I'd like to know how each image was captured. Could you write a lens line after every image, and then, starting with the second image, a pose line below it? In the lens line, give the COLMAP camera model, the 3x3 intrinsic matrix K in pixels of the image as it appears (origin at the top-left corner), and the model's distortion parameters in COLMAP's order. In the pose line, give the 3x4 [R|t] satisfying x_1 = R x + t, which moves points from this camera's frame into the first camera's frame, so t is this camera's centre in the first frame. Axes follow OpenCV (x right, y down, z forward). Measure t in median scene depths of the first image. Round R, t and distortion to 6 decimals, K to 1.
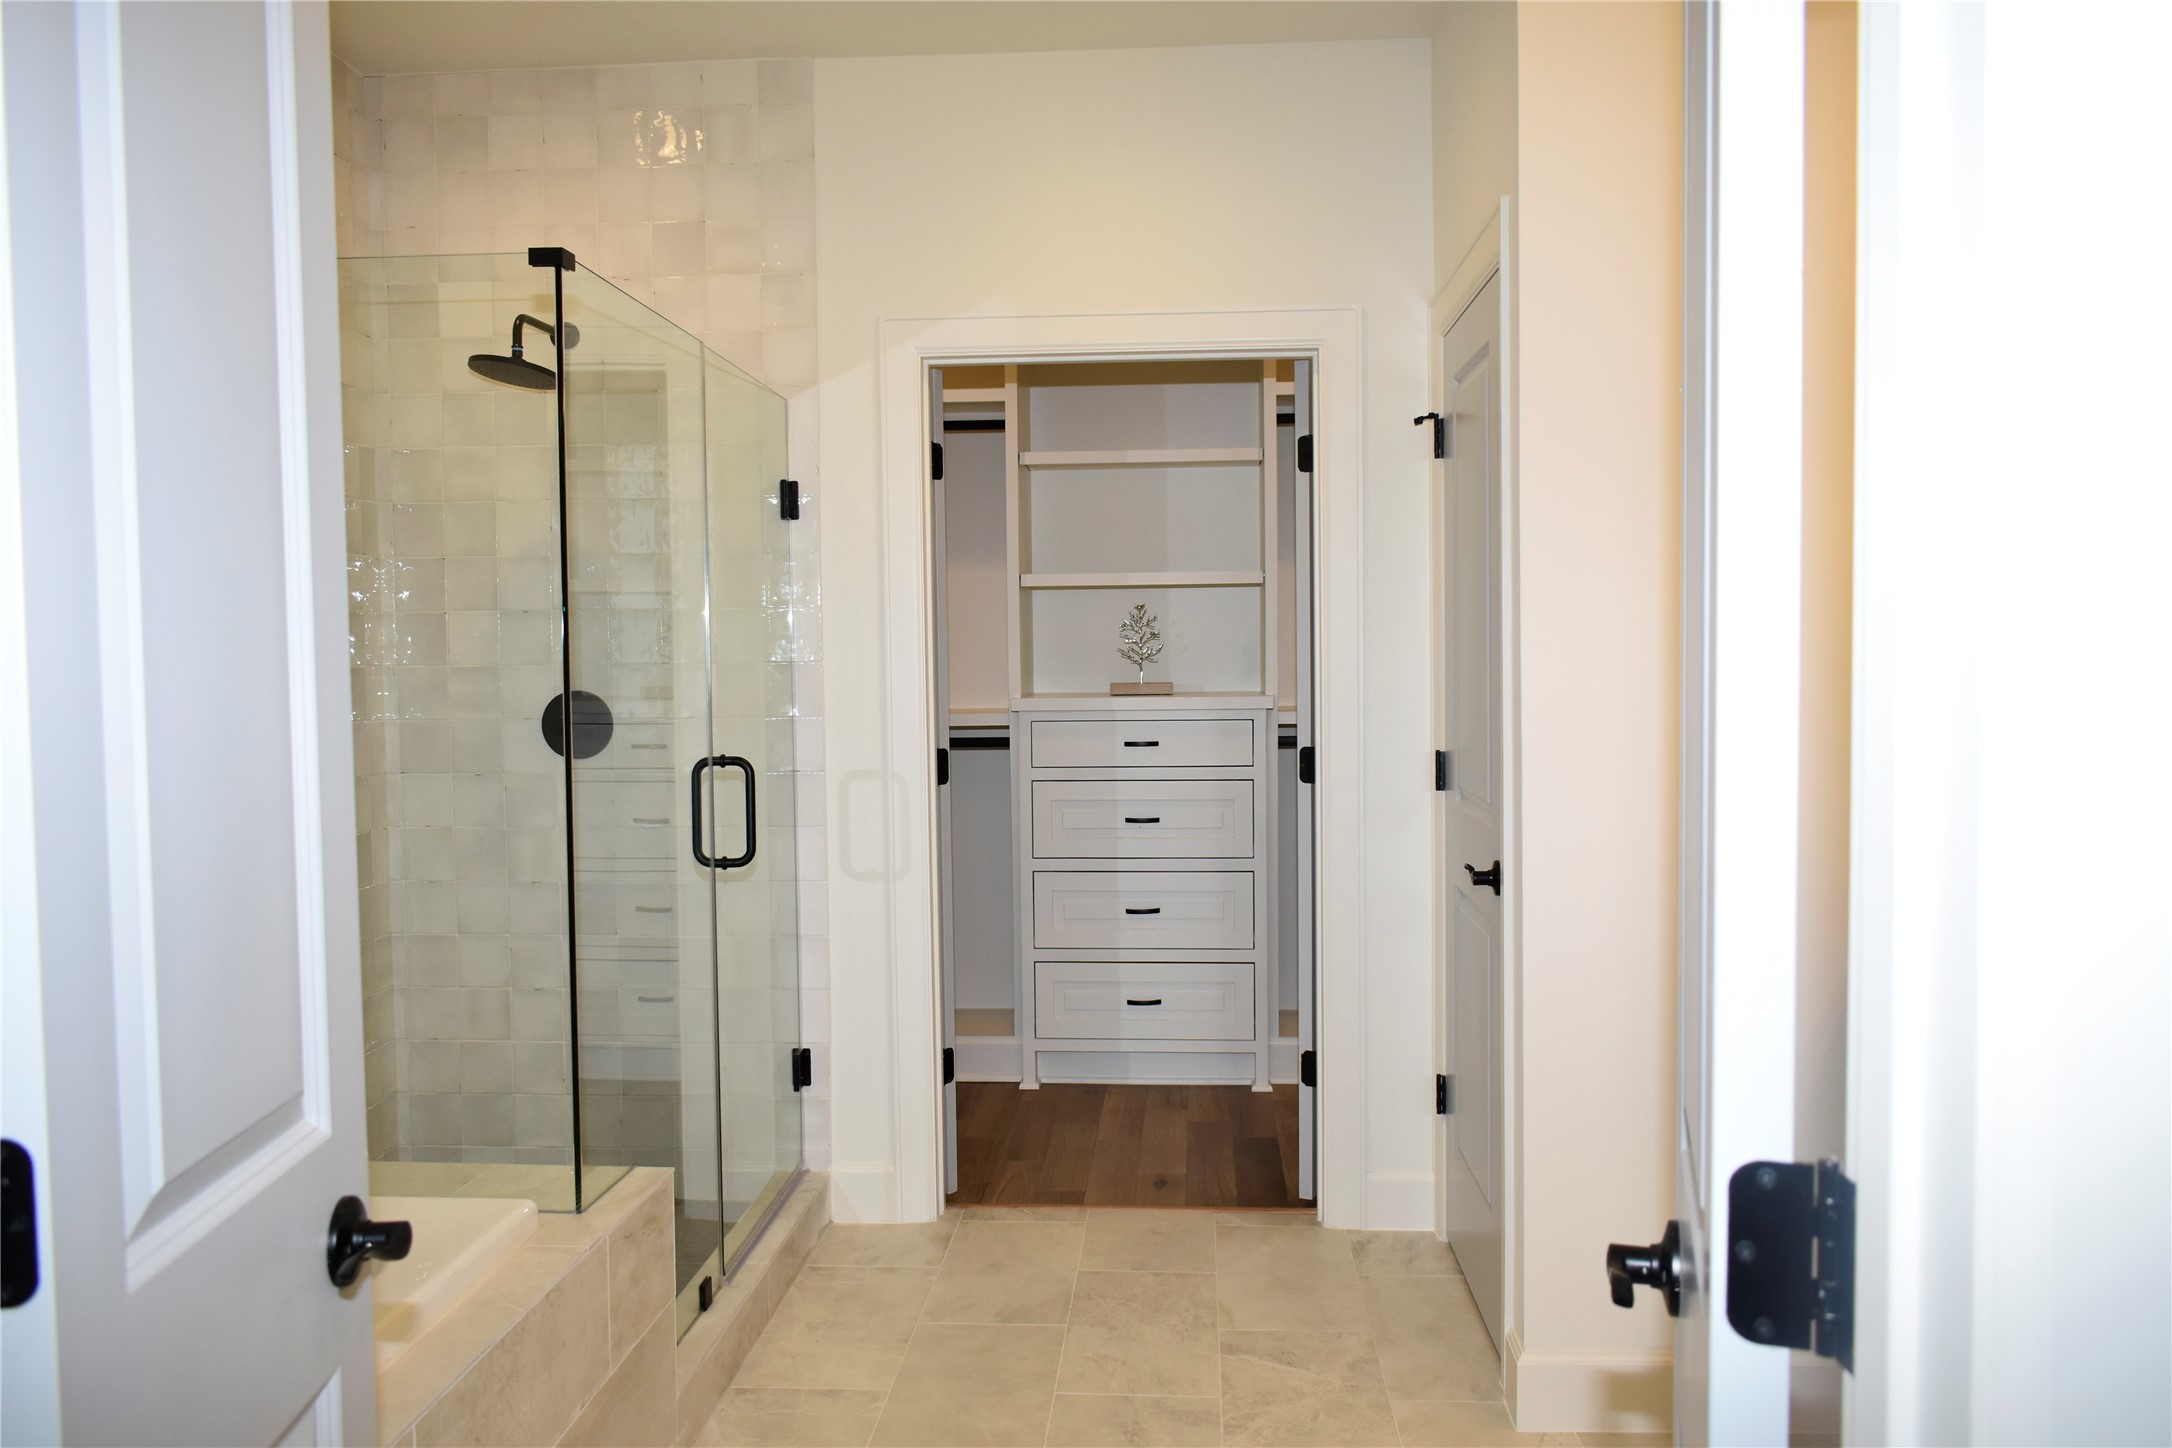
lens RADIAL K [[1681.5, 0, 1086.1], [0, 1681.5, 726.3], [0, 0, 1]] dist [-0.023429, 0.018979]
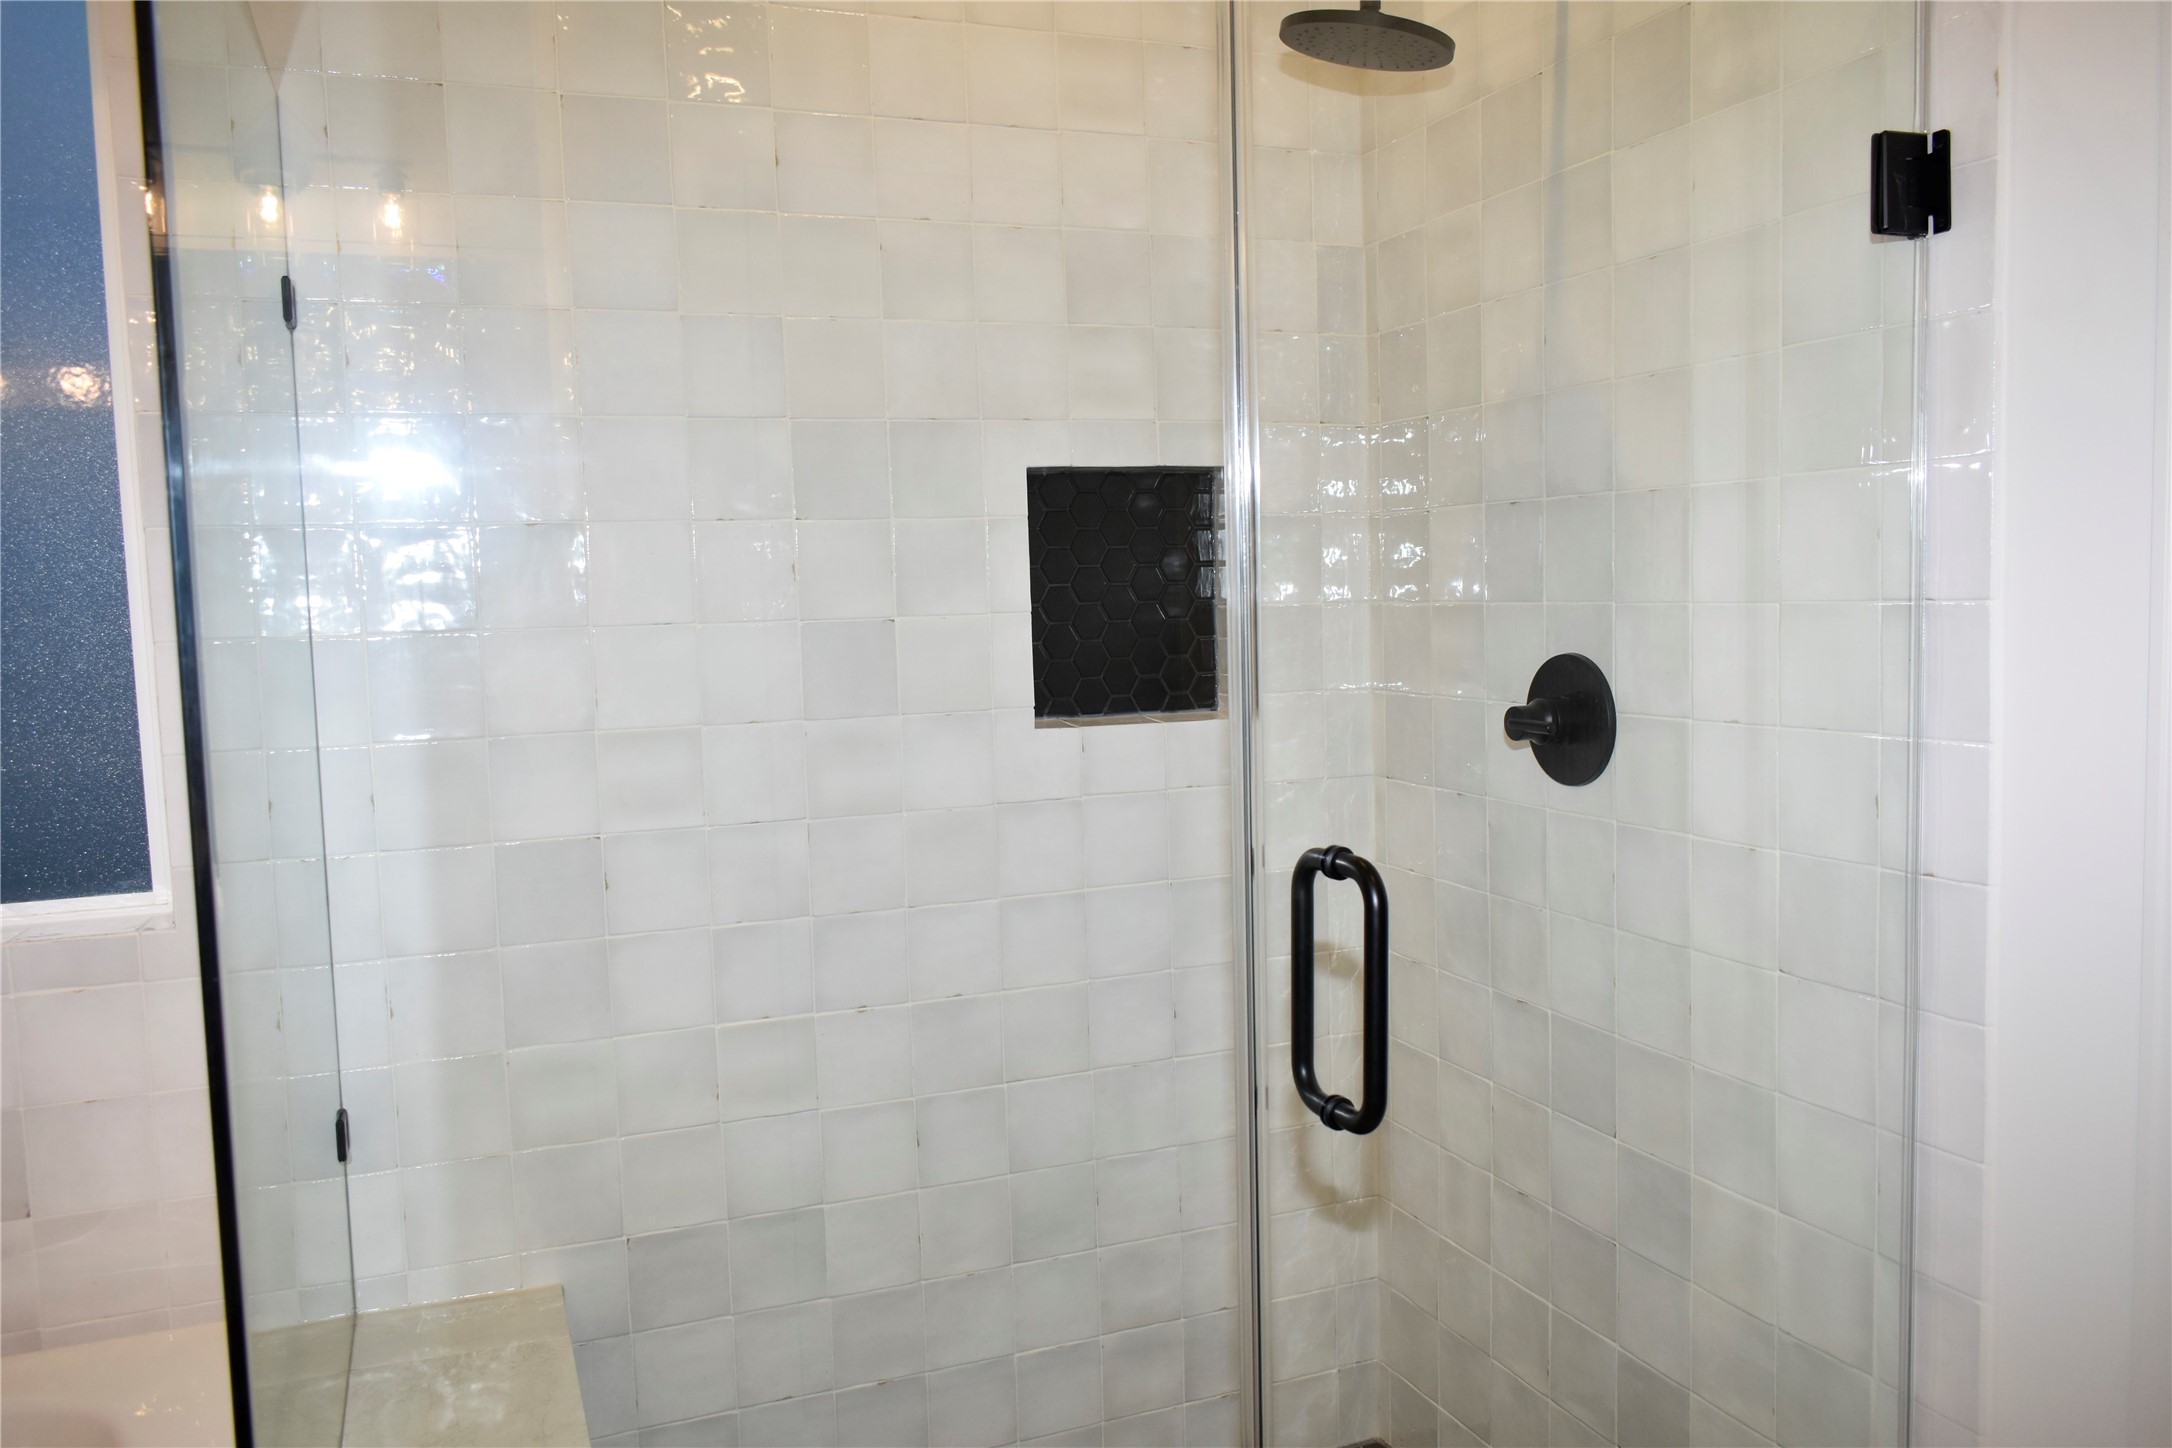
lens RADIAL K [[1681.5, 0, 1086.1], [0, 1681.5, 726.3], [0, 0, 1]] dist [-0.023429, 0.018979]
pose [[0.423400, 0.071578, -0.903111, 0.106127], [-0.017507, 0.997334, 0.070837, -0.035160], [0.905774, -0.014181, 0.423524, 0.698728]]
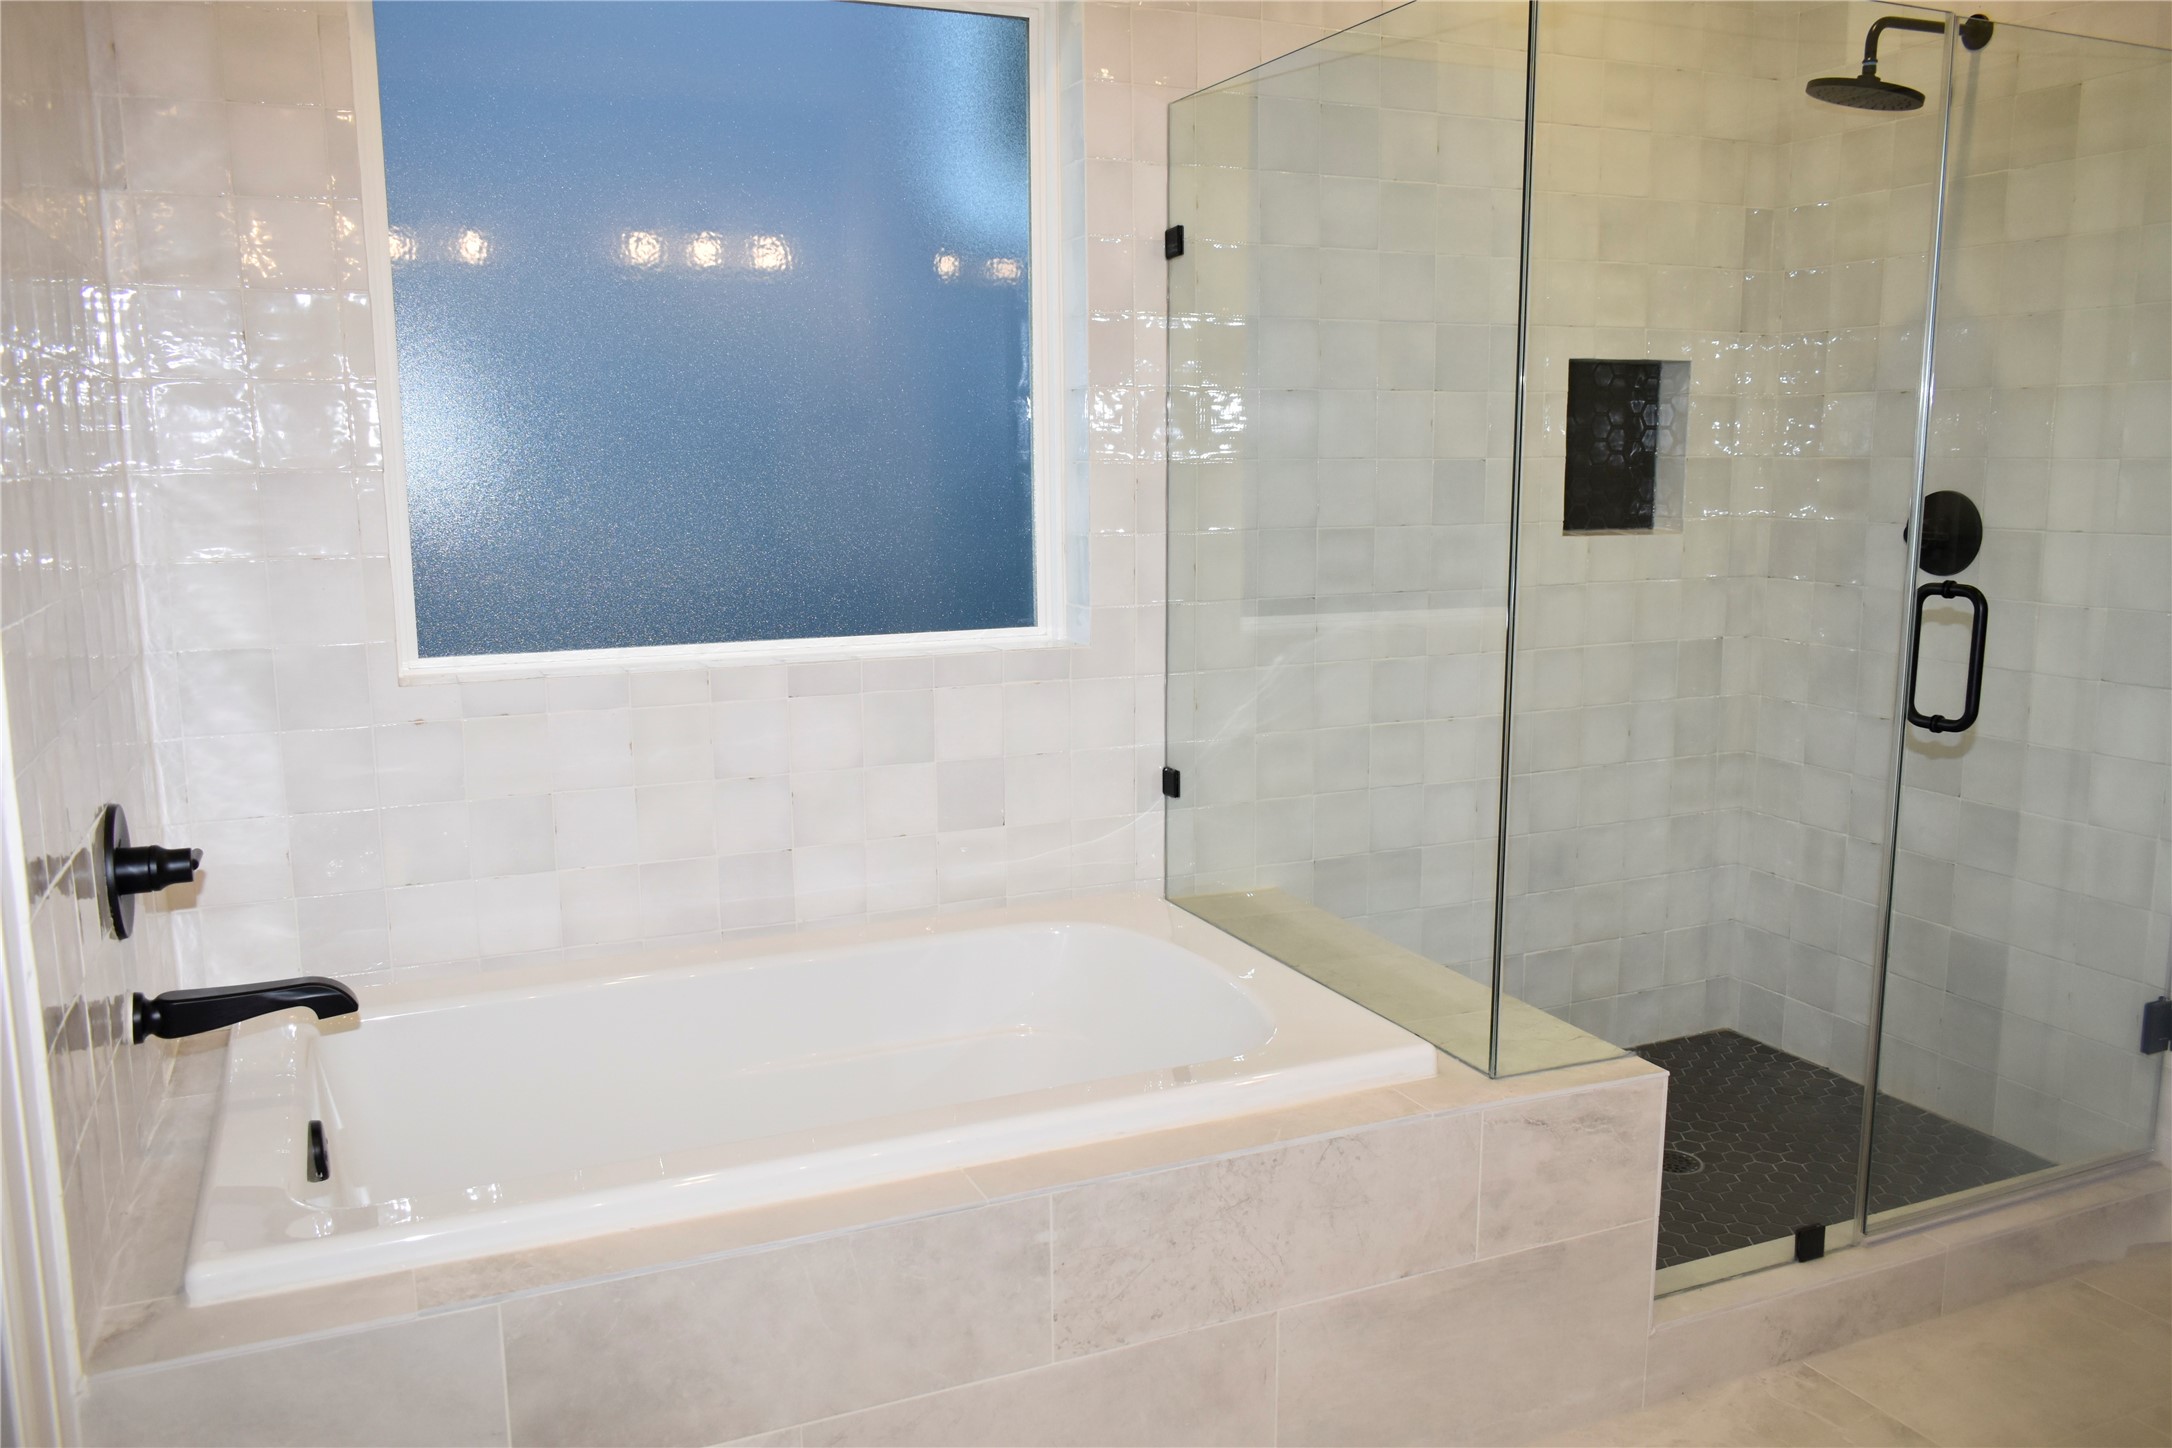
lens RADIAL K [[1696.9, 0, 1086.0], [0, 1696.9, 724.0], [0, 0, 1]] dist [-0.008800, 0.002878]
pose [[0.464997, 0.148738, -0.872729, 0.247654], [-0.040109, 0.988313, 0.147067, -0.014351], [0.884403, -0.033382, 0.465528, 0.271305]]
